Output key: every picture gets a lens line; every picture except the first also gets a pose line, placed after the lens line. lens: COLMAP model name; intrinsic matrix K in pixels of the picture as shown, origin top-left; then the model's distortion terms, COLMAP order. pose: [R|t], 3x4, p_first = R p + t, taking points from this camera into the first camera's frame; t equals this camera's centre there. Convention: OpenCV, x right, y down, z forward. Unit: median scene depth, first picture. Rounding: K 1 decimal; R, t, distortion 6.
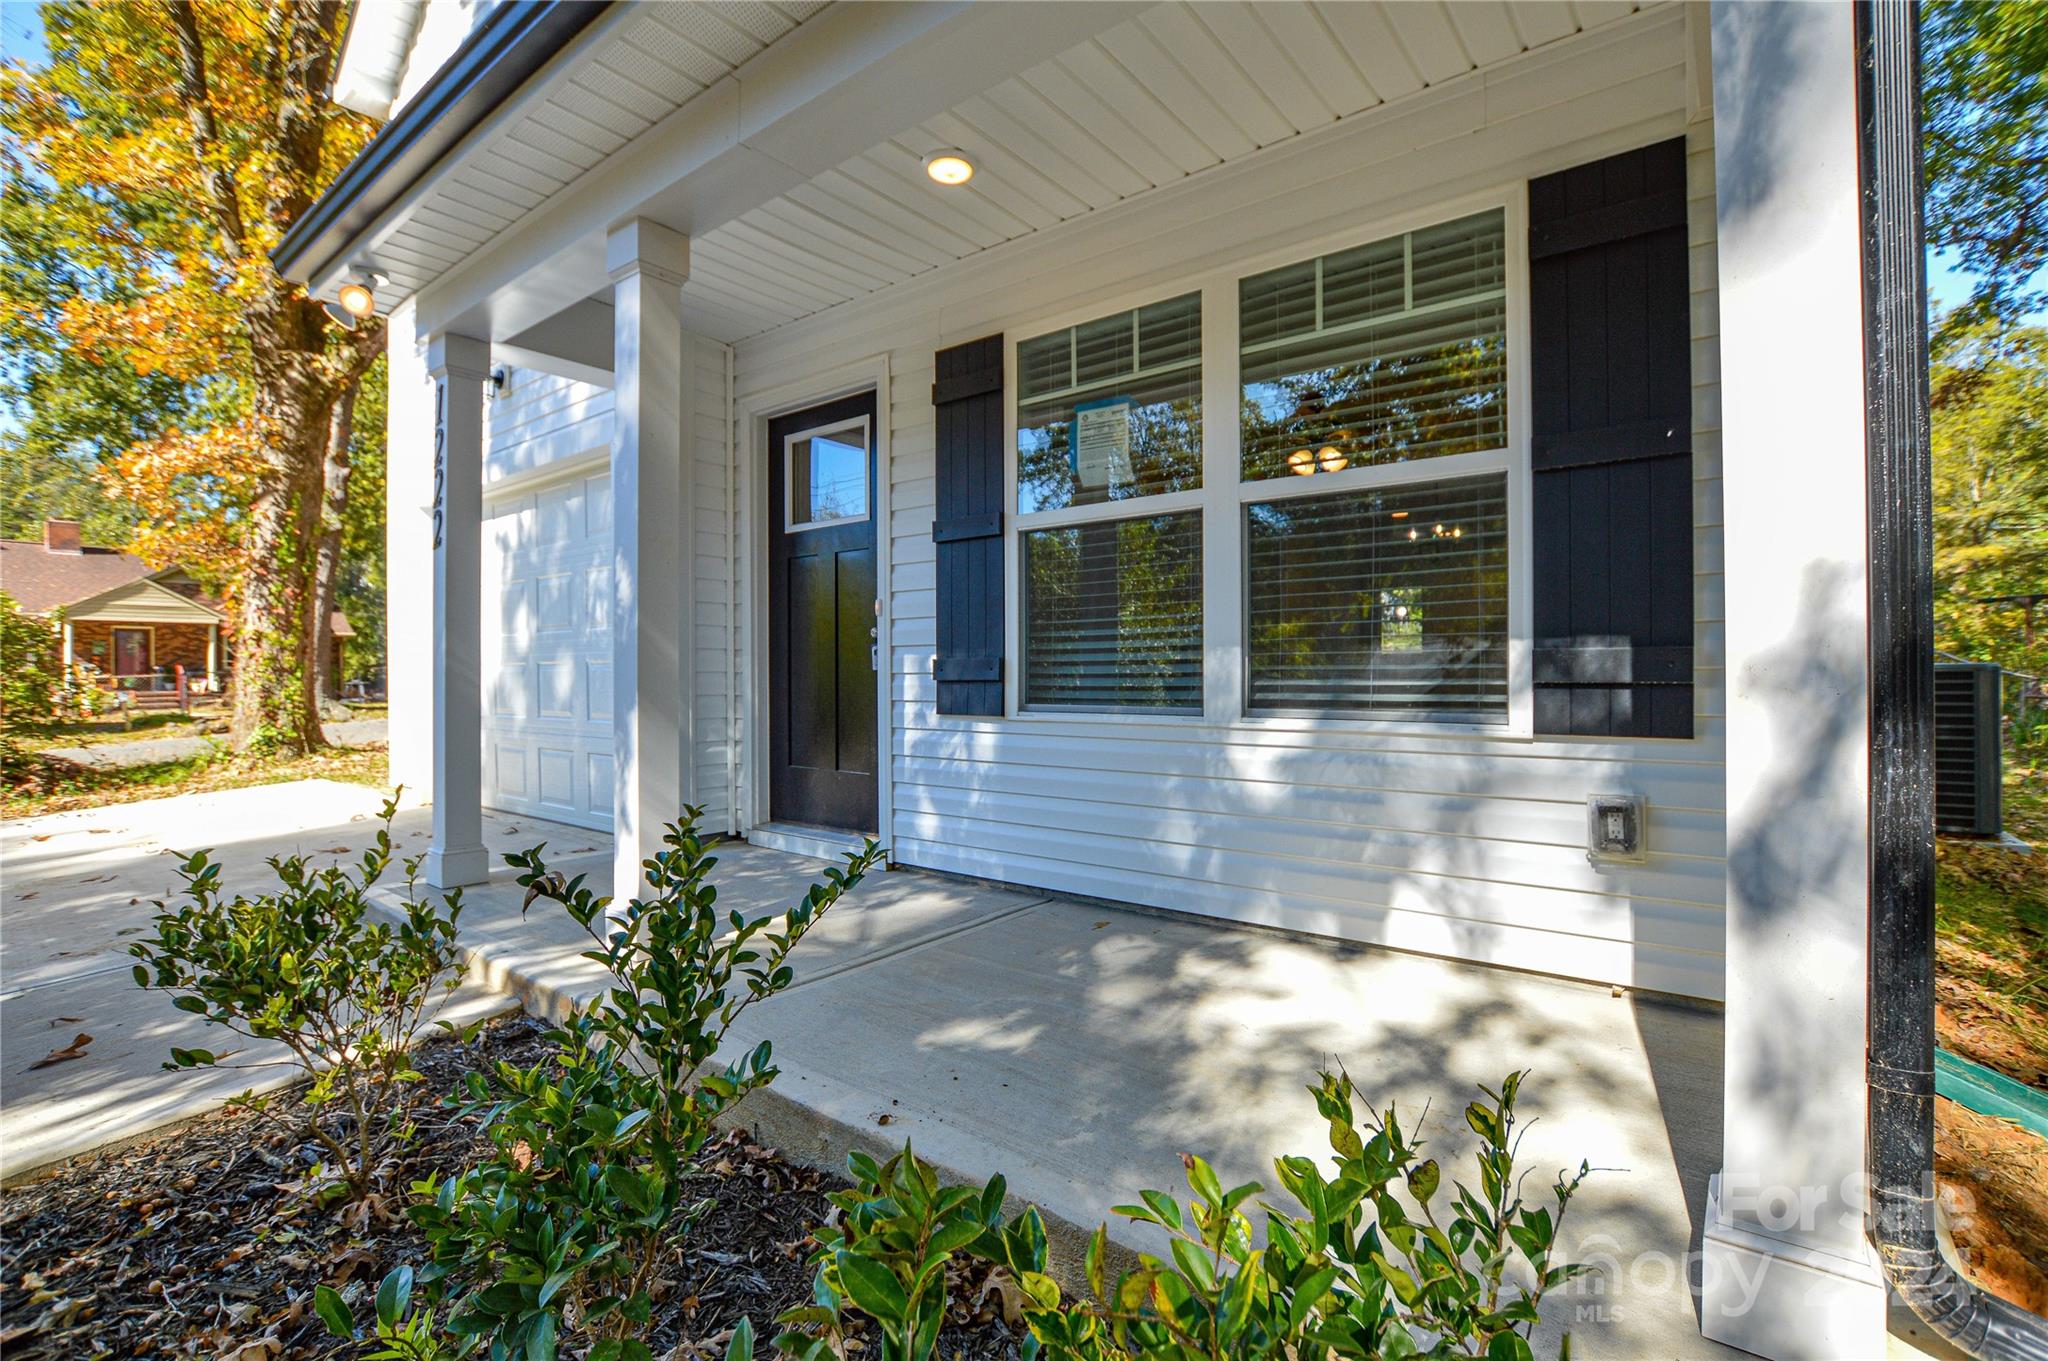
lens RADIAL K [[917.6, 0, 1023.6], [0, 917.6, 677.5], [0, 0, 1]] dist [-0.038305, 0.006923]
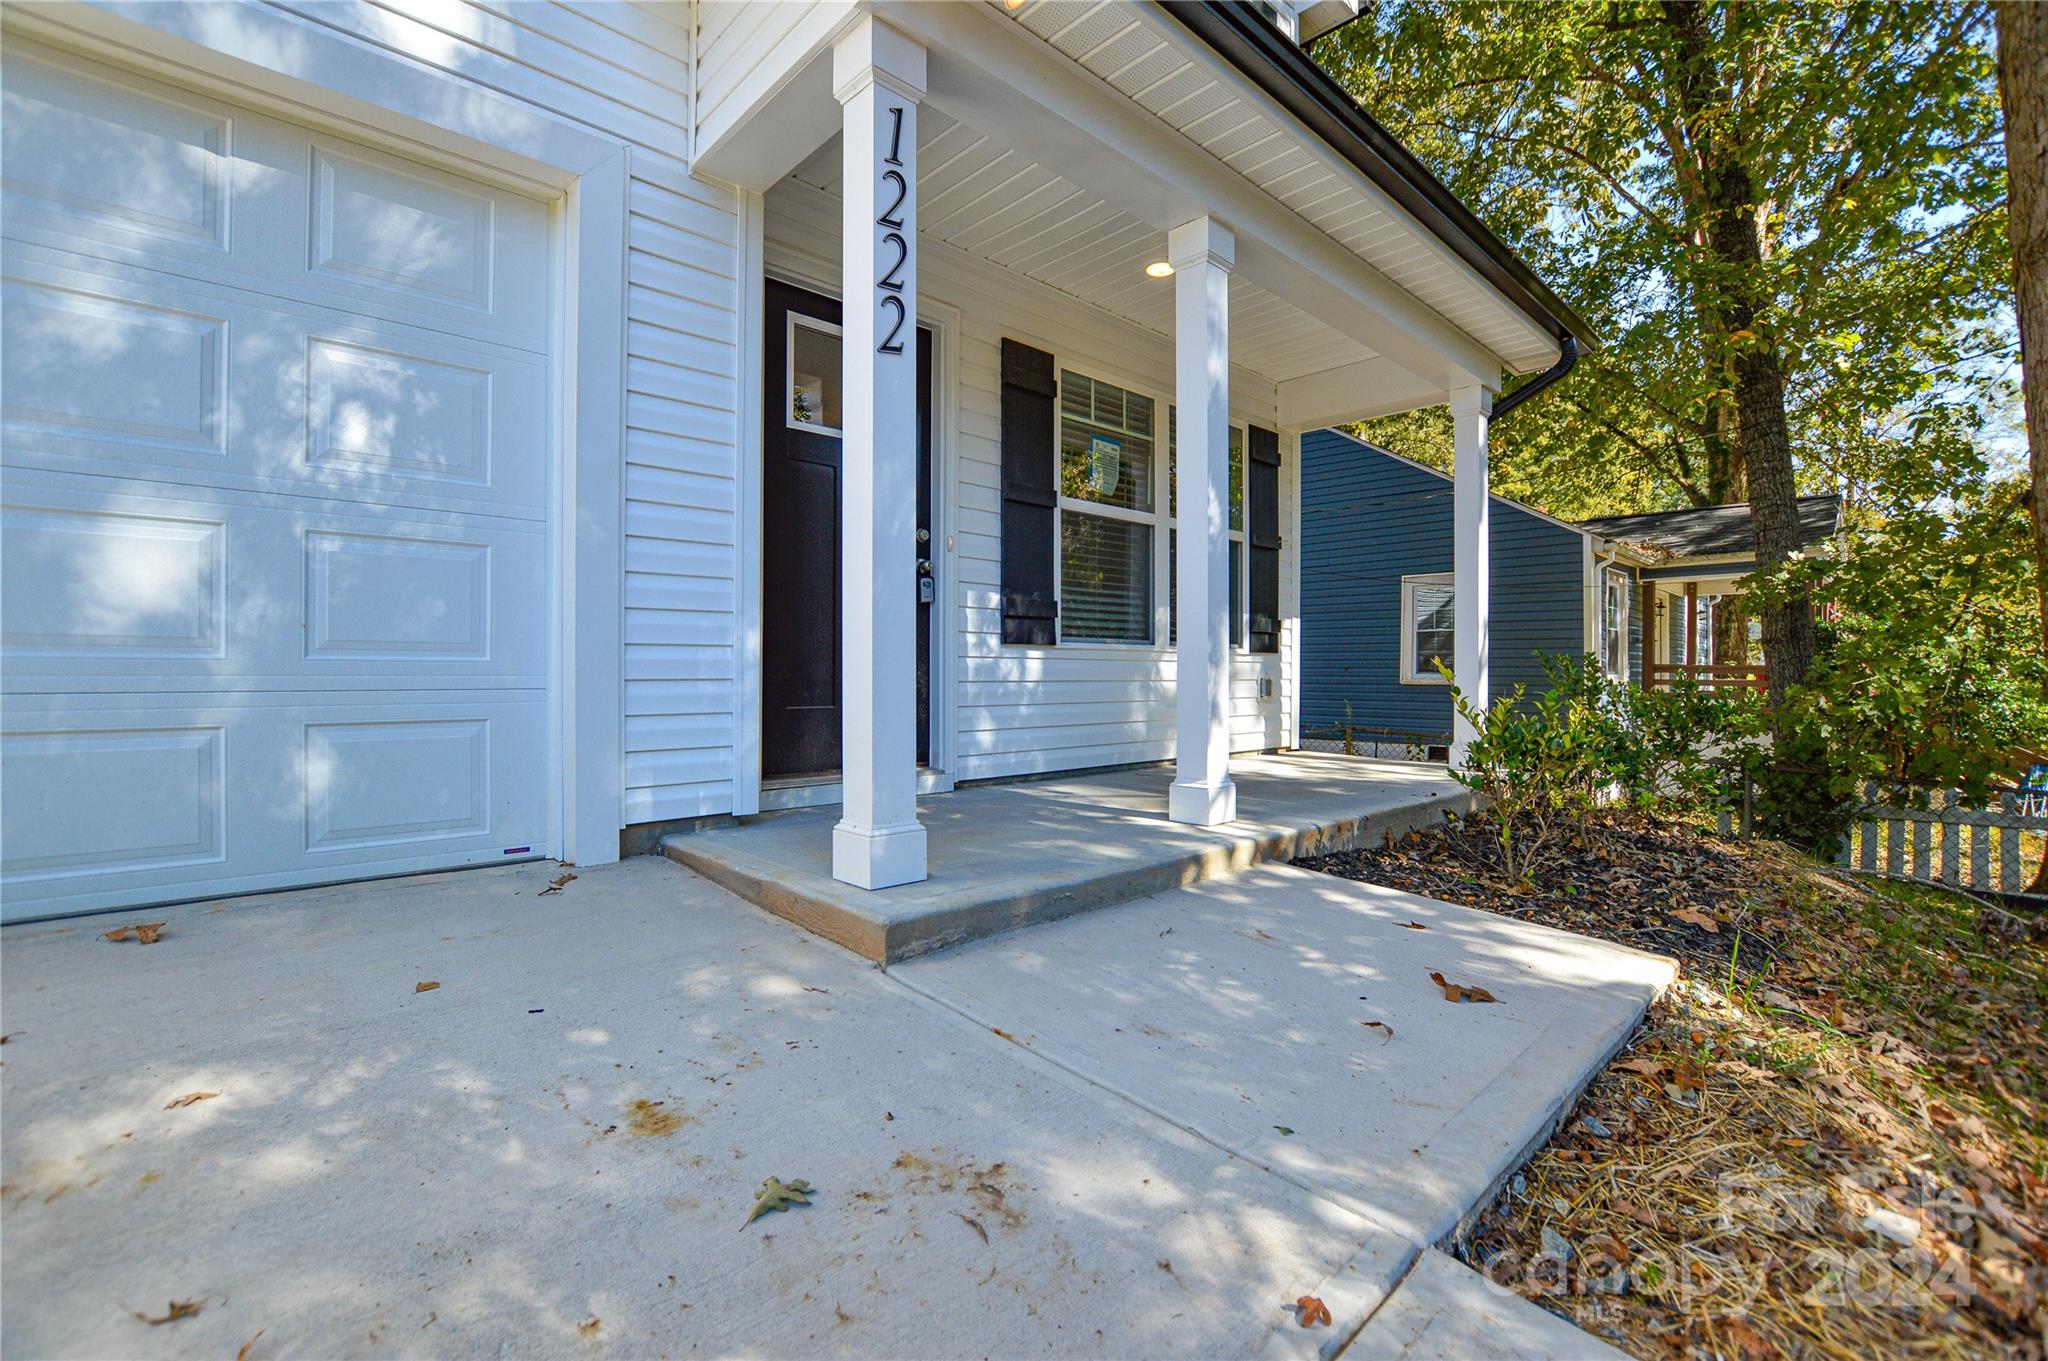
lens RADIAL K [[917.6, 0, 1023.6], [0, 917.6, 677.5], [0, 0, 1]] dist [-0.038305, 0.006923]
pose [[0.148324, -0.003549, 0.988932, -1.337987], [-0.006701, 0.999967, 0.004593, 0.083314], [-0.988916, -0.007308, 0.148296, 0.842139]]
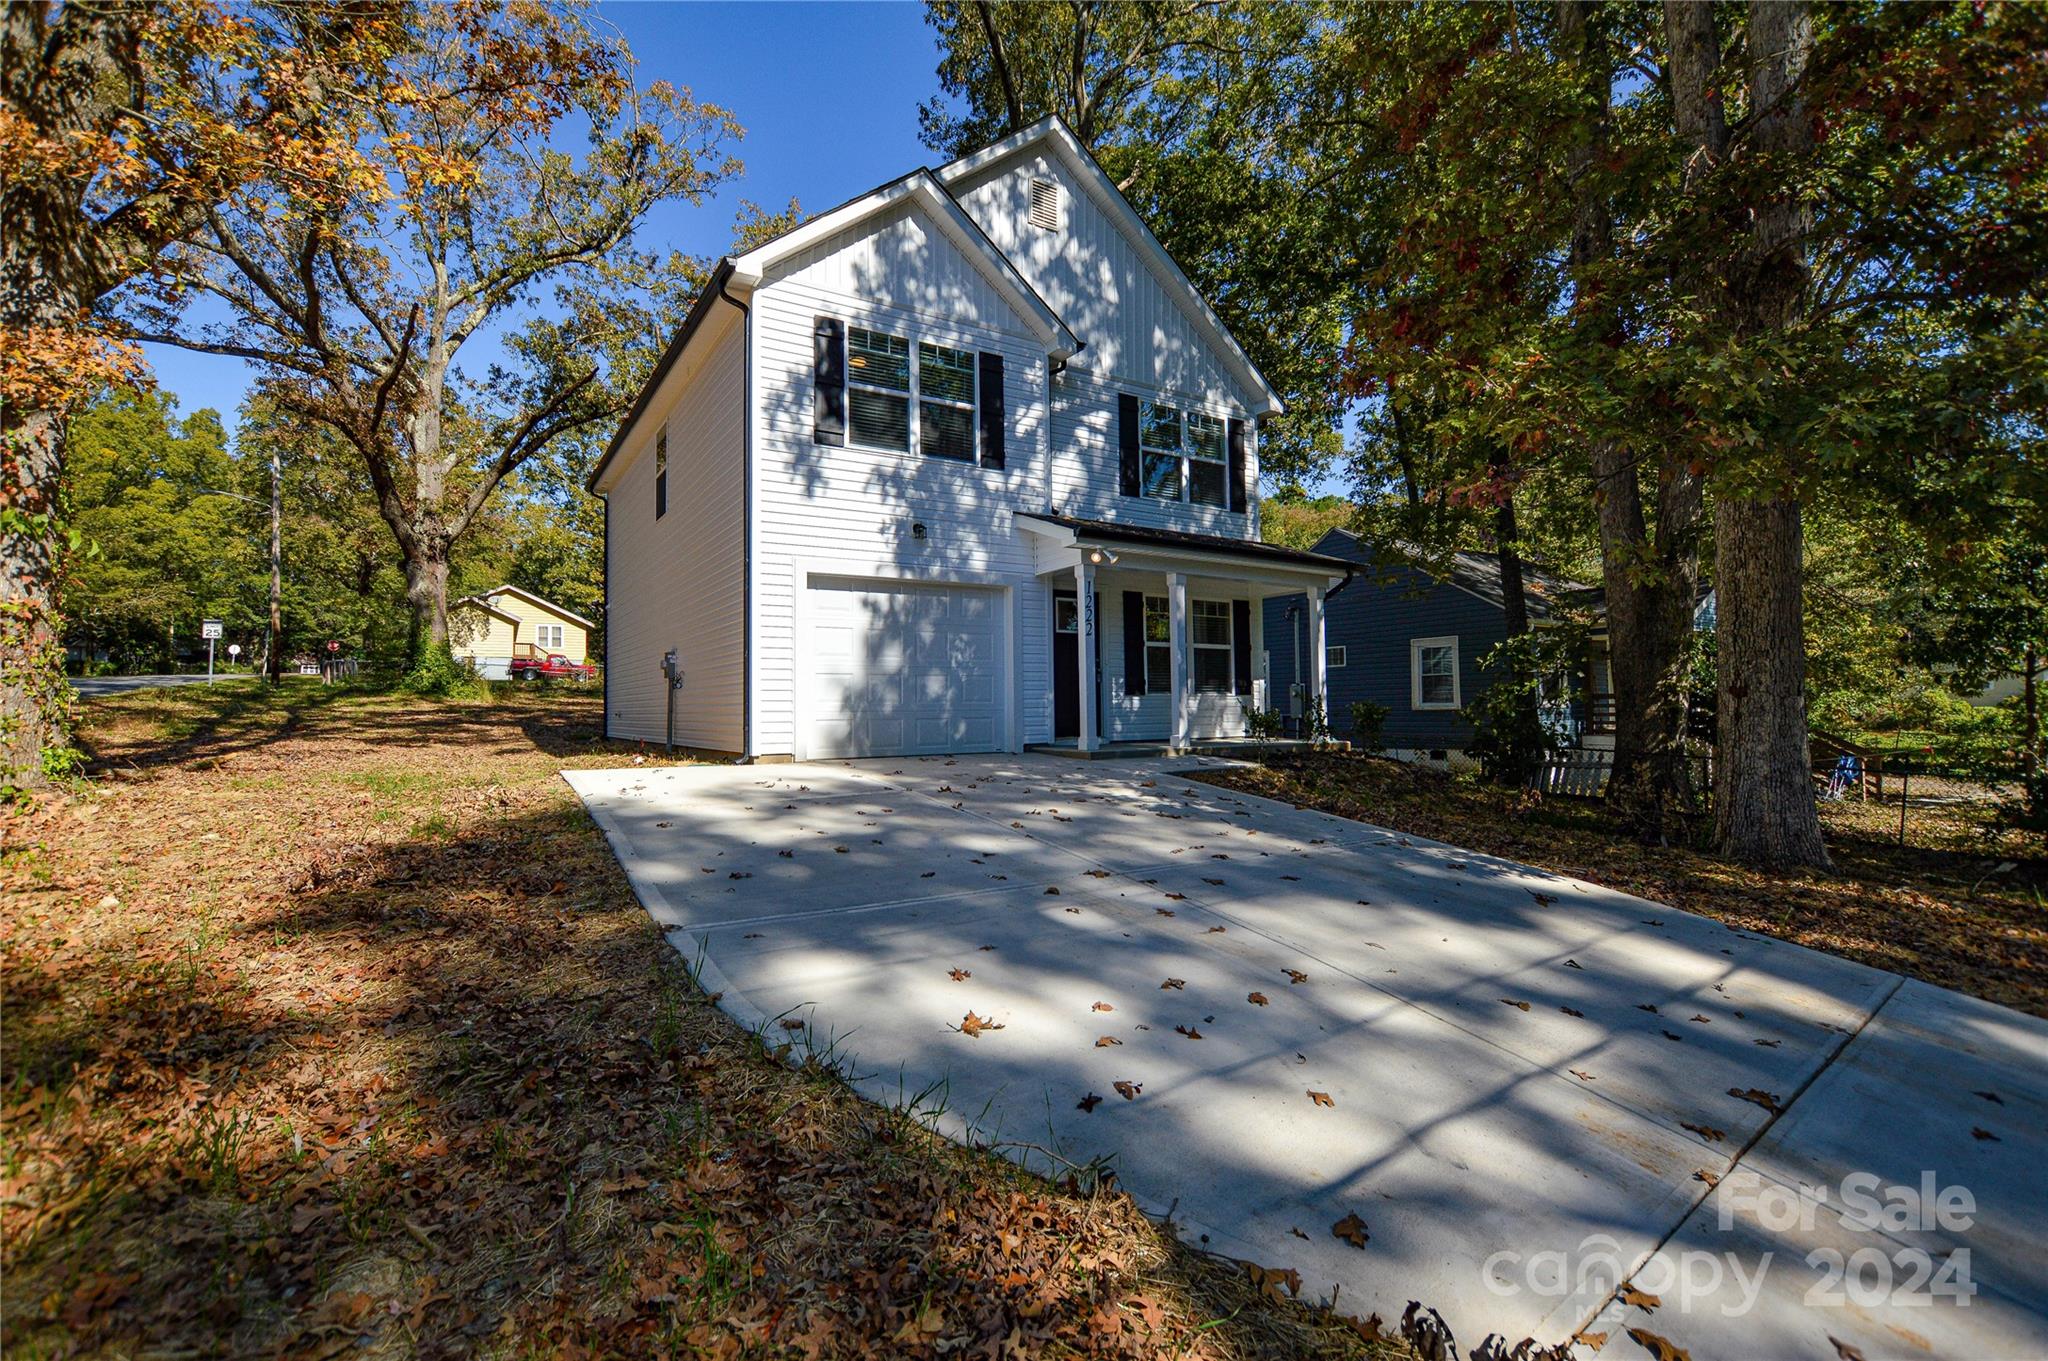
lens RADIAL K [[958.4, 0, 1024.0], [0, 958.4, 680.5], [0, 0, 1]] dist [-0.037998, 0.008299]
pose [[0.336357, 0.029089, 0.941285, -3.869206], [0.010559, 0.999344, -0.034656, 0.113858], [-0.941675, 0.021596, 0.335829, 0.143482]]
